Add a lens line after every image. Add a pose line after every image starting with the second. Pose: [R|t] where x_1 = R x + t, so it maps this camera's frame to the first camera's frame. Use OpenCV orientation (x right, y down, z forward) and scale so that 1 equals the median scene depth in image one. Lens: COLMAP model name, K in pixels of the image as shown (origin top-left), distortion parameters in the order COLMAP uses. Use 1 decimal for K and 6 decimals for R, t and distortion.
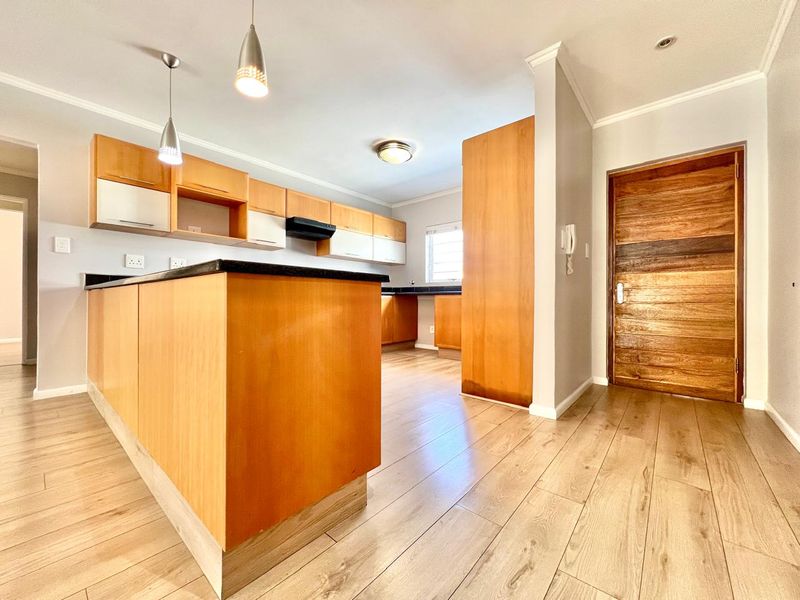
lens RADIAL K [[316.8, 0, 399.6], [0, 316.8, 299.6], [0, 0, 1]] dist [0.000478, -0.000056]
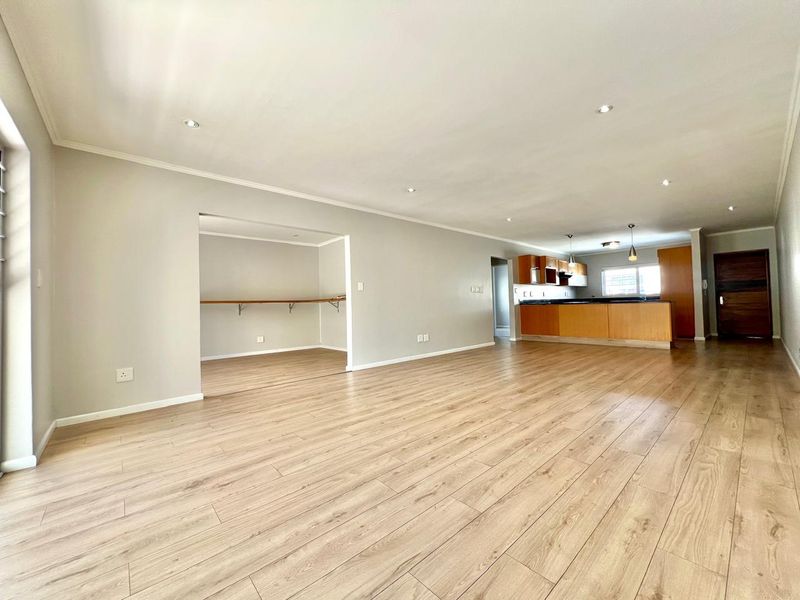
lens RADIAL K [[316.8, 0, 402.7], [0, 316.8, 298.5], [0, 0, 1]] dist [0.000478, -0.000056]
pose [[0.988940, -0.028304, -0.145591, -1.660099], [0.024184, 0.999258, -0.029990, -0.022888], [0.146332, 0.026137, 0.988890, -2.146914]]
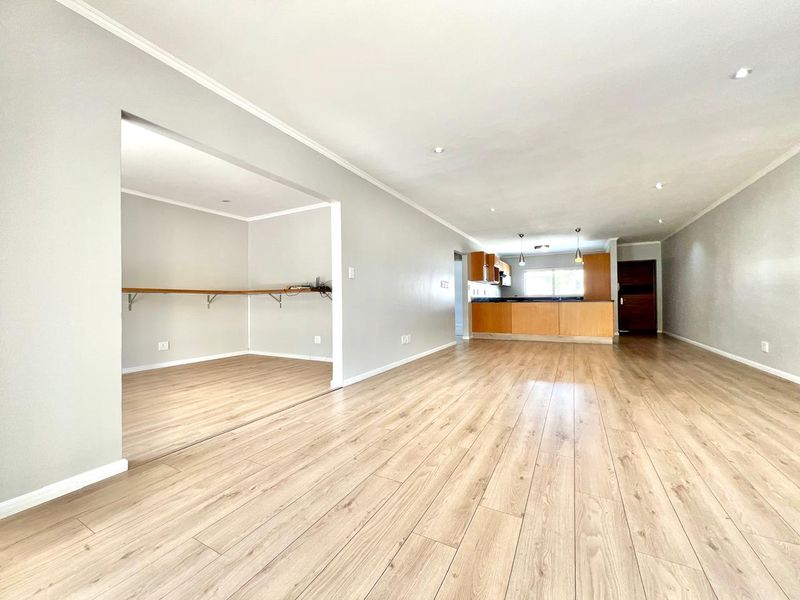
lens RADIAL K [[316.8, 0, 402.2], [0, 316.8, 299.8], [0, 0, 1]] dist [0.000478, -0.000056]
pose [[0.981341, -0.008385, 0.192094, -2.185773], [0.011081, 0.999855, -0.012968, -0.017376], [-0.191957, 0.014854, 0.981291, -1.778358]]
